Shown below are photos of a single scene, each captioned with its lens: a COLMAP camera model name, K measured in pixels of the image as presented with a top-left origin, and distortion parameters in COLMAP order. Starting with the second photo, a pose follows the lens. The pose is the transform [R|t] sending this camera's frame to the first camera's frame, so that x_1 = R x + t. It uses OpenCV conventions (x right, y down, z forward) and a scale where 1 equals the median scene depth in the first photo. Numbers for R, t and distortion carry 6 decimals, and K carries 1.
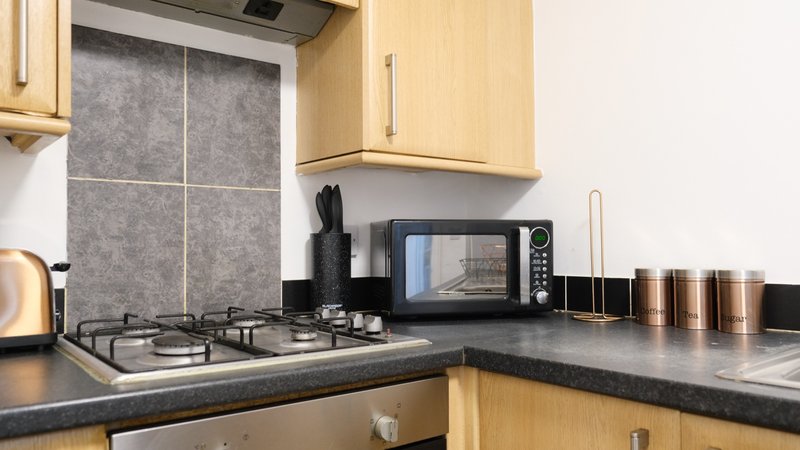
lens RADIAL K [[624.9, 0, 400.4], [0, 624.9, 226.9], [0, 0, 1]] dist [-0.023810, 0.022618]
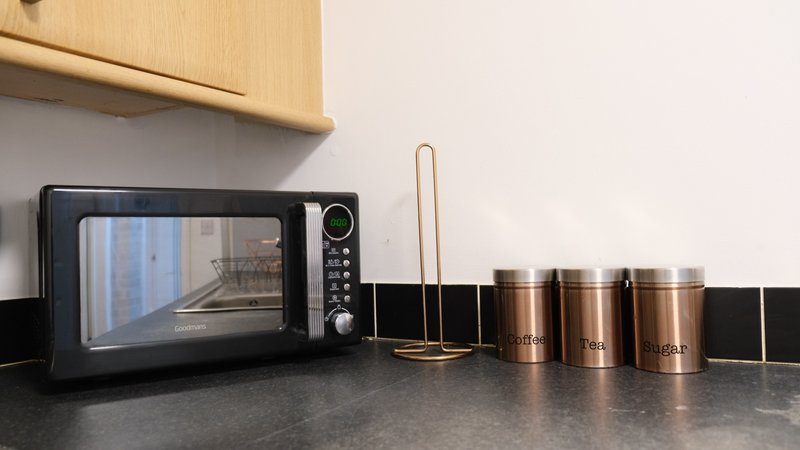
lens RADIAL K [[624.9, 0, 395.3], [0, 624.9, 237.0], [0, 0, 1]] dist [-0.023810, 0.022618]
pose [[0.935633, -0.016910, 0.352569, 0.070638], [0.009100, 0.999675, 0.023797, 0.019504], [-0.352857, -0.019057, 0.935483, 0.461173]]
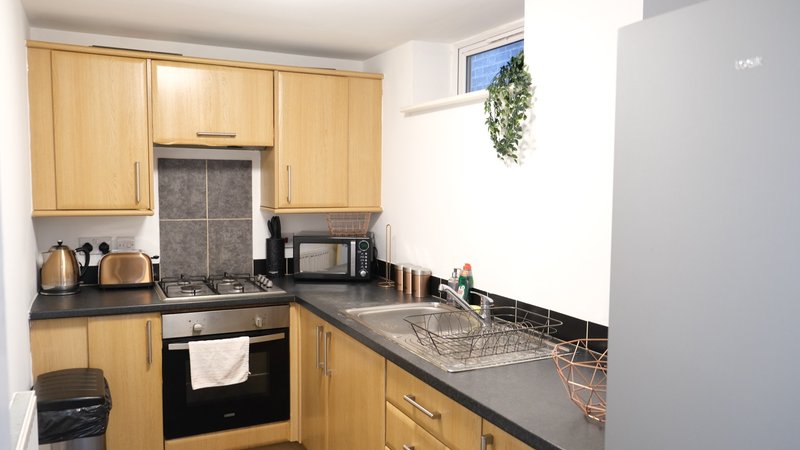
lens RADIAL K [[624.9, 0, 397.1], [0, 624.9, 230.8], [0, 0, 1]] dist [-0.023810, 0.022618]
pose [[0.977653, 0.037065, -0.206933, 0.830758], [-0.013199, 0.993215, 0.115540, -0.302161], [0.209812, -0.110227, 0.971509, -1.121688]]
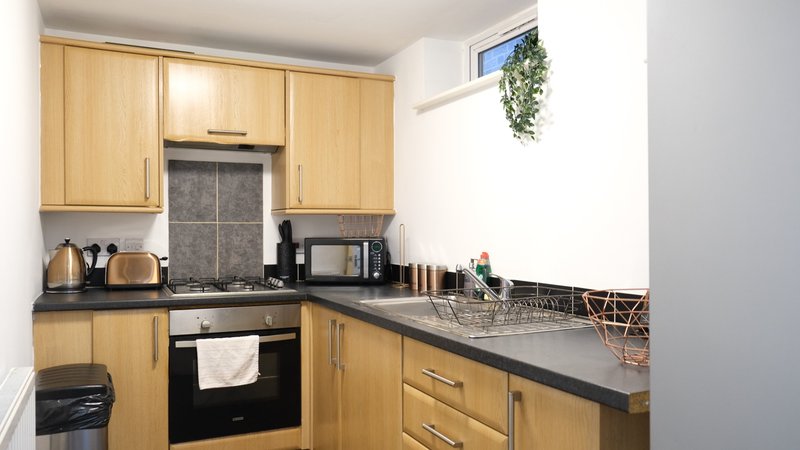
lens RADIAL K [[624.9, 0, 396.8], [0, 624.9, 229.8], [0, 0, 1]] dist [-0.023810, 0.022618]
pose [[0.974201, 0.007829, -0.225548, 0.812102], [0.000395, 0.999337, 0.036393, -0.123275], [0.225683, -0.035543, 0.973552, -1.084088]]
